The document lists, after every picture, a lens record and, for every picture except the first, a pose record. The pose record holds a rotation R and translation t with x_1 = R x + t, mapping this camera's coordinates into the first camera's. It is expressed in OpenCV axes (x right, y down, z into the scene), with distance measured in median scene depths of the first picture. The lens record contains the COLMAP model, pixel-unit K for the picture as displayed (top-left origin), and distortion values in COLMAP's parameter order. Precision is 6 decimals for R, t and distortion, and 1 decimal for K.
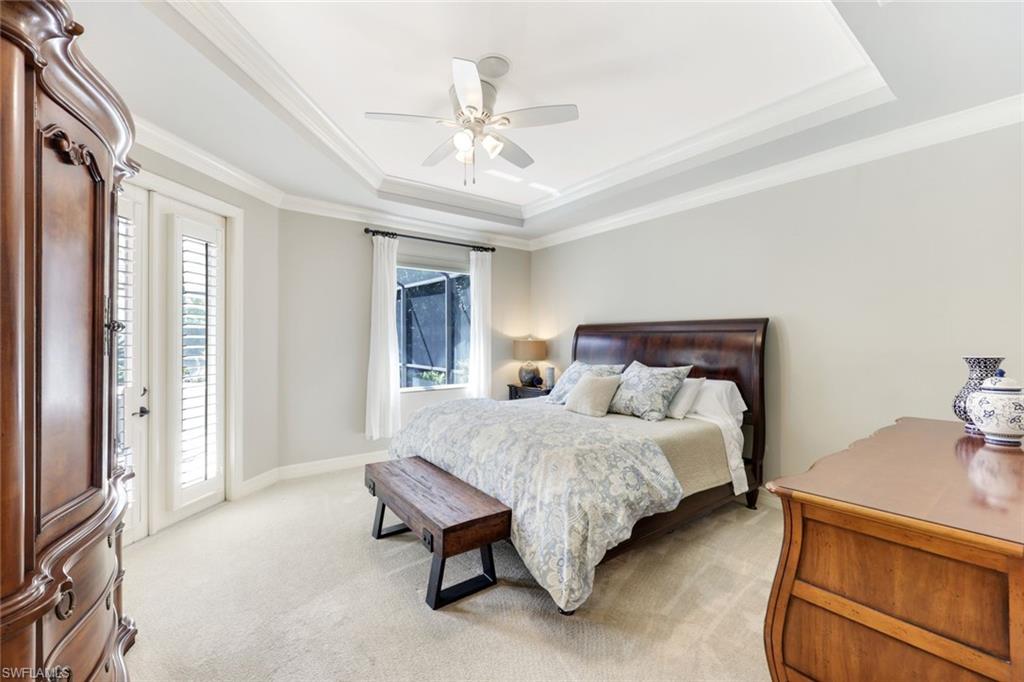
lens RADIAL K [[417.6, 0, 513.3], [0, 417.6, 340.0], [0, 0, 1]] dist [-0.000180, -0.000032]
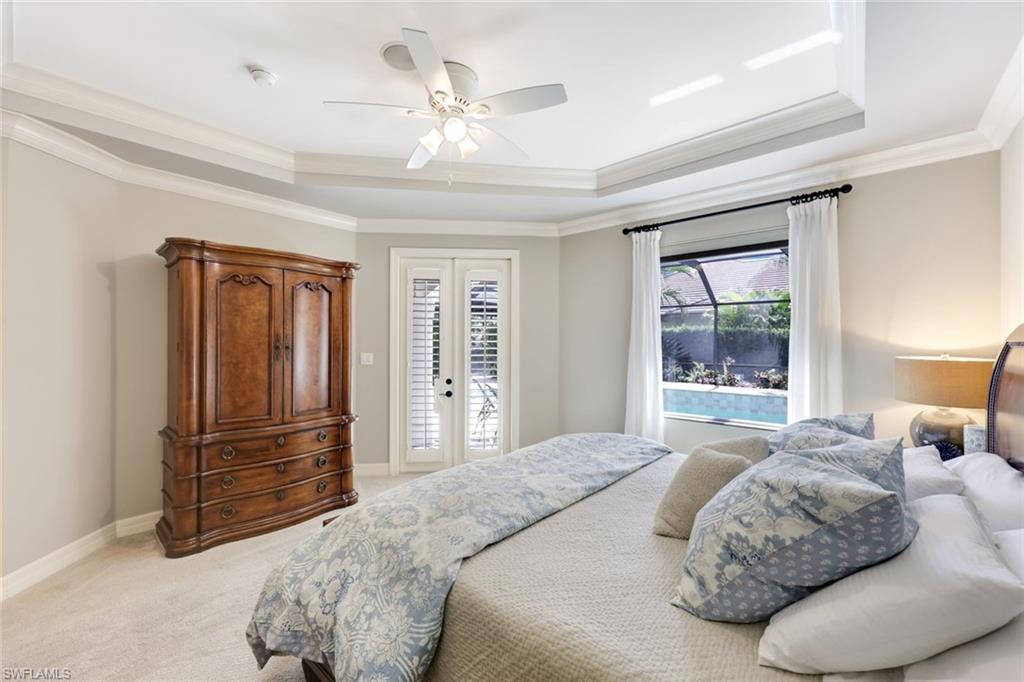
lens RADIAL K [[417.6, 0, 513.3], [0, 417.6, 340.0], [0, 0, 1]] dist [-0.000180, -0.000032]
pose [[0.198997, -0.007133, -0.979974, 0.537569], [-0.003168, 0.999964, -0.007921, -0.020820], [0.979995, 0.004681, 0.198967, 0.643758]]
